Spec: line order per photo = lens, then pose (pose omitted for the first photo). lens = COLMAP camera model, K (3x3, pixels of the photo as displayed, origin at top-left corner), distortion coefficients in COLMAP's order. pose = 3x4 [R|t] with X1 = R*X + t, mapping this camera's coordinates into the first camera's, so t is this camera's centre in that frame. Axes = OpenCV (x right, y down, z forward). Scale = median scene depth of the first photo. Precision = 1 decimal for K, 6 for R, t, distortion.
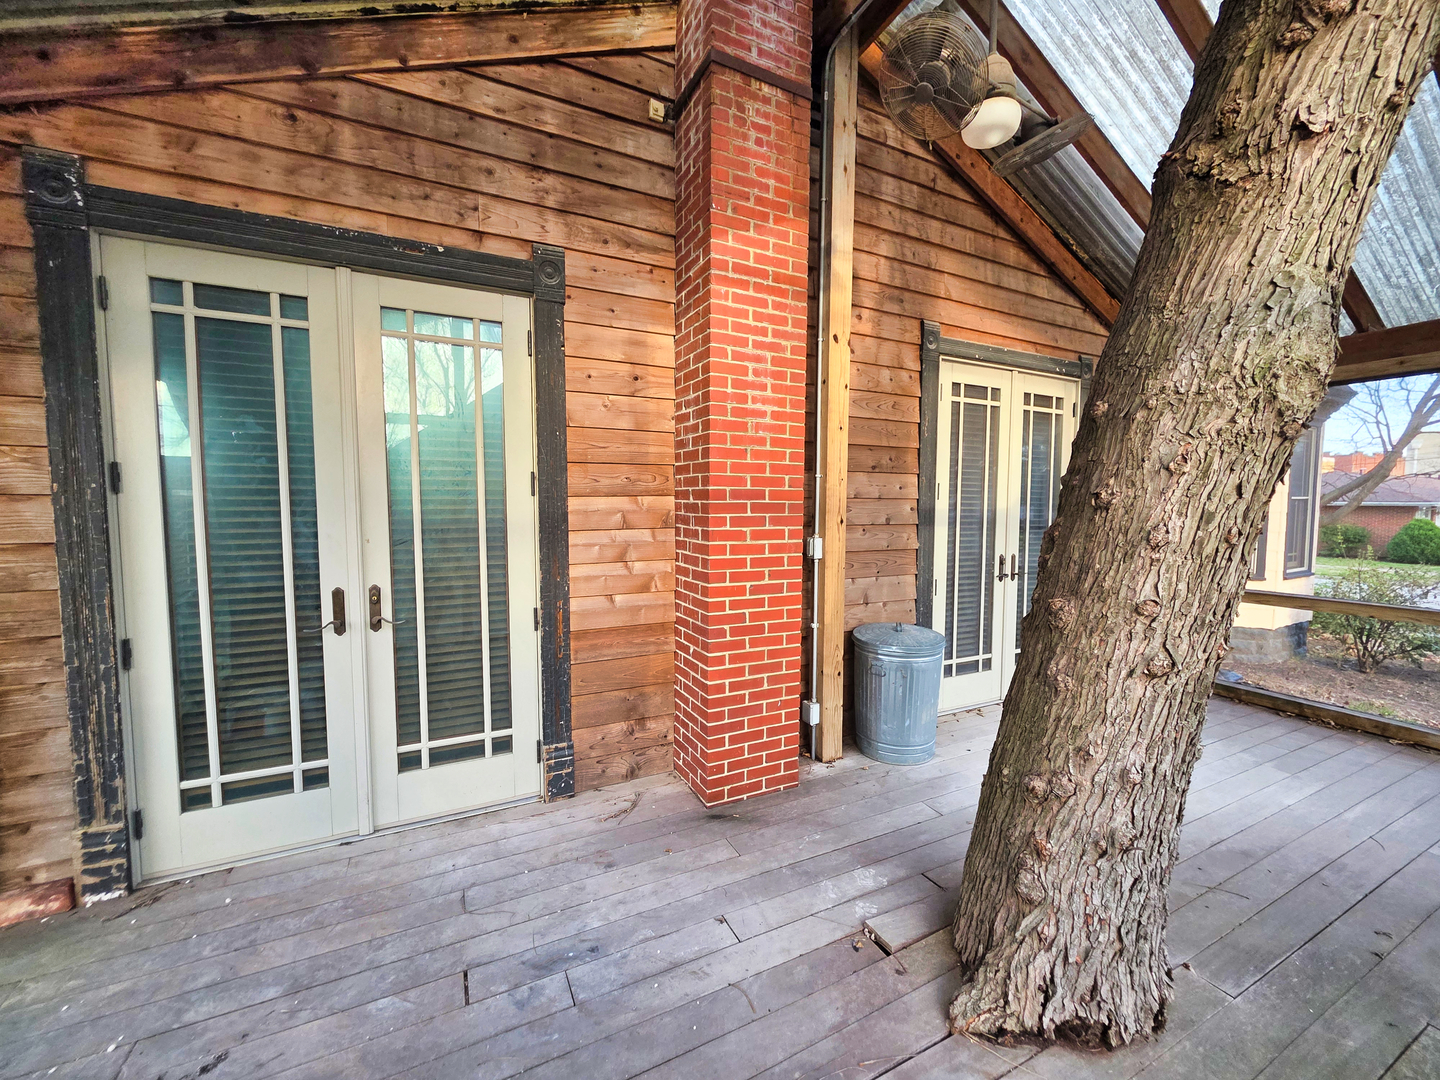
lens RADIAL K [[577.5, 0, 722.7], [0, 577.5, 542.6], [0, 0, 1]] dist [-0.000143, 0.000245]
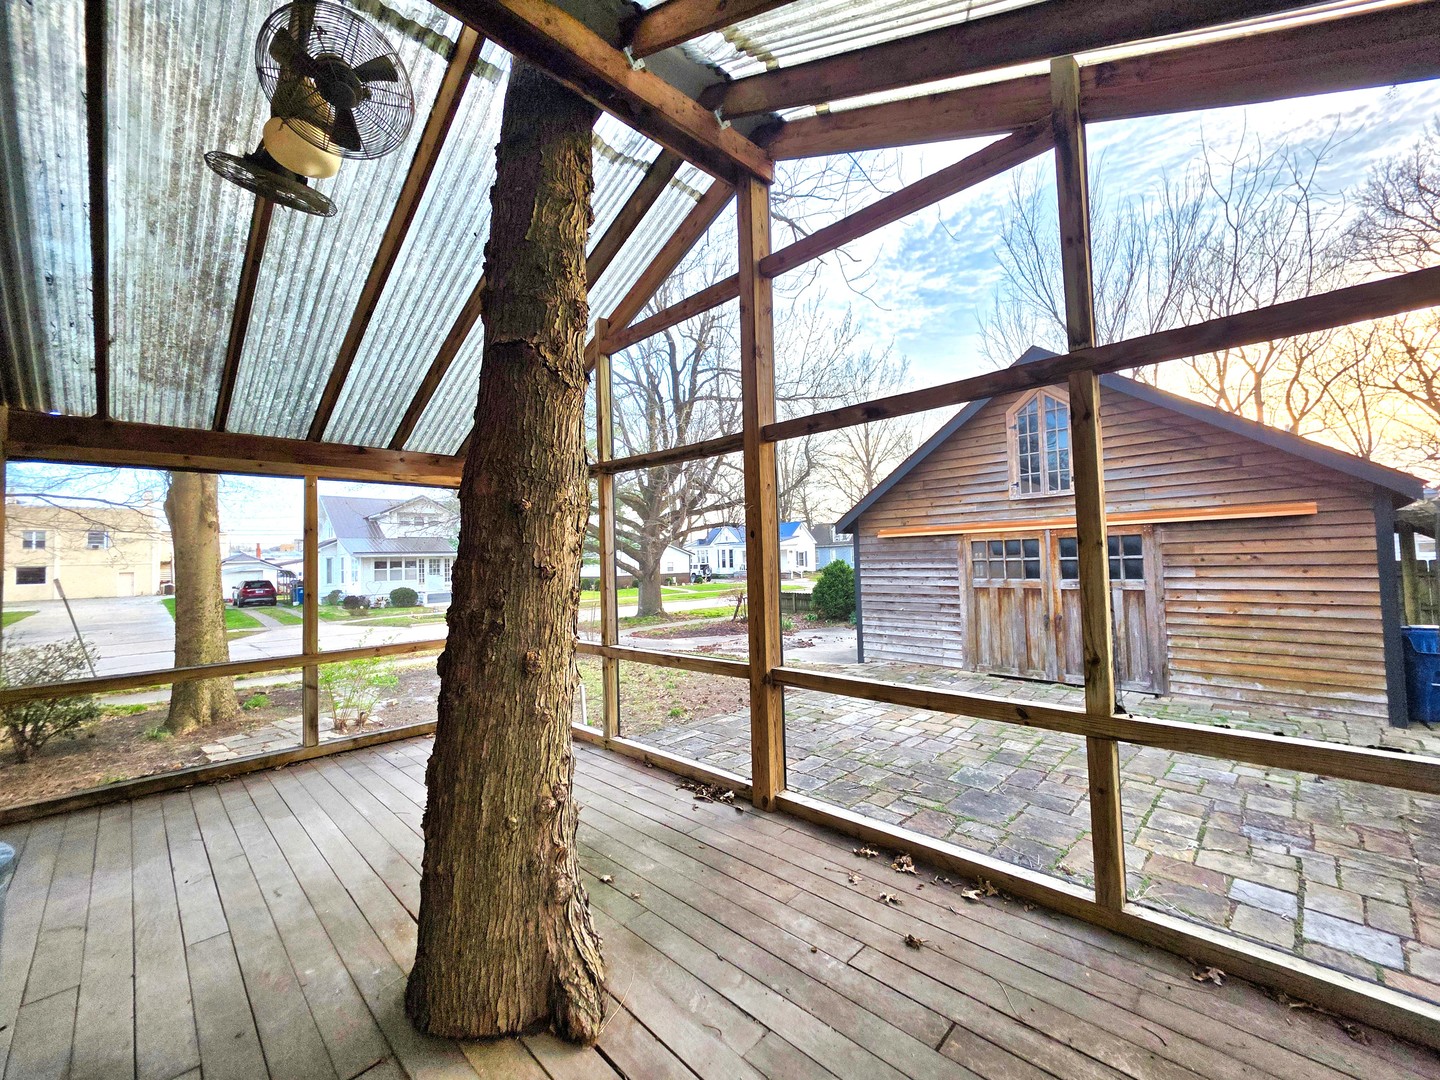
lens RADIAL K [[577.5, 0, 721.5], [0, 577.5, 536.7], [0, 0, 1]] dist [-0.000143, 0.000245]
pose [[-0.323749, 0.047580, 0.944946, -0.391015], [0.092090, 0.995577, -0.018578, -0.046972], [-0.941651, 0.081005, -0.326699, 0.525140]]
